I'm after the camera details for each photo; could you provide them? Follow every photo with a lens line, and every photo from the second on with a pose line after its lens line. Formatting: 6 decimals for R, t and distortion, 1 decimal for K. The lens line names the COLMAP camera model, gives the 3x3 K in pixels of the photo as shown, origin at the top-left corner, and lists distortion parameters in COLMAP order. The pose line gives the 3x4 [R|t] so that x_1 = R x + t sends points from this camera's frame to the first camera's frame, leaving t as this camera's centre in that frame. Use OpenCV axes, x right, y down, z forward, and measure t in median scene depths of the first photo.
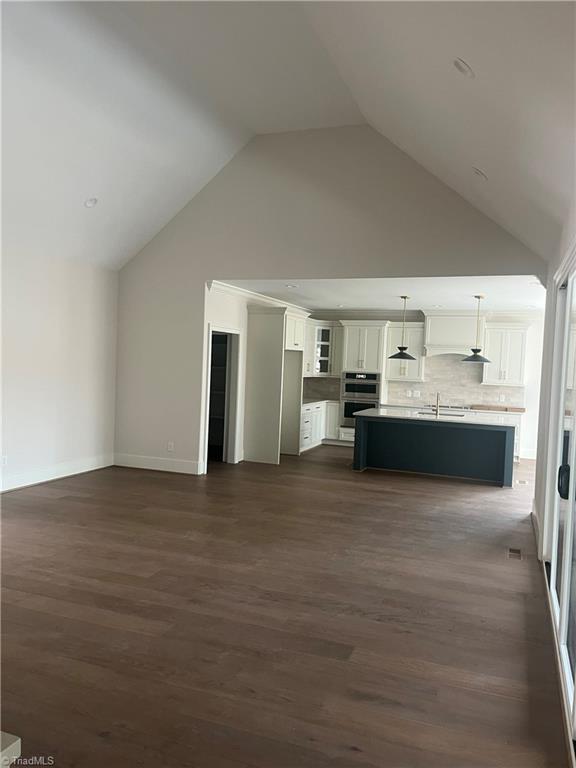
lens RADIAL K [[585.2, 0, 286.4], [0, 585.2, 383.8], [0, 0, 1]] dist [0.051586, -0.000197]
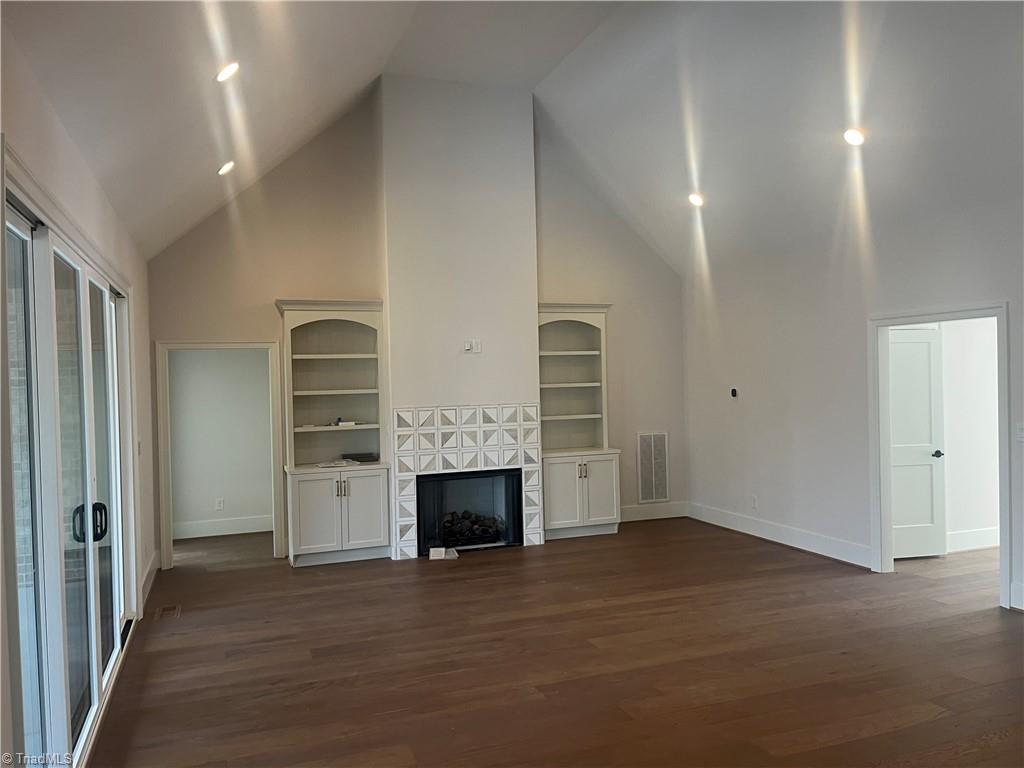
lens RADIAL K [[780.3, 0, 506.0], [0, 780.3, 382.9], [0, 0, 1]] dist [0.051586, -0.000197]
pose [[-0.756450, -0.014935, -0.653880, 0.411074], [-0.027116, 0.999596, 0.008538, -0.036359], [0.653489, 0.024189, -0.756550, 1.196157]]
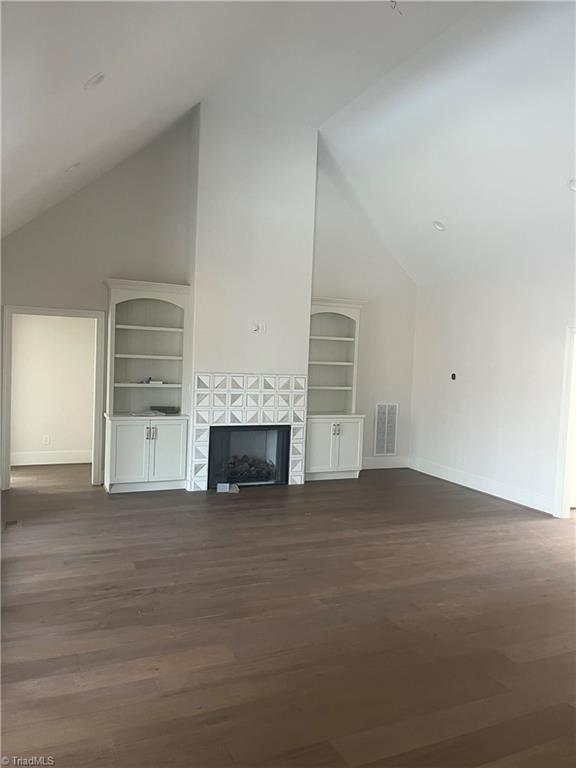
lens RADIAL K [[585.2, 0, 288.6], [0, 585.2, 384.1], [0, 0, 1]] dist [0.051586, -0.000197]
pose [[-0.708078, -0.030651, -0.705468, 0.428657], [-0.089935, 0.994836, 0.047045, -0.030639], [0.700383, 0.096758, -0.707178, 1.116940]]
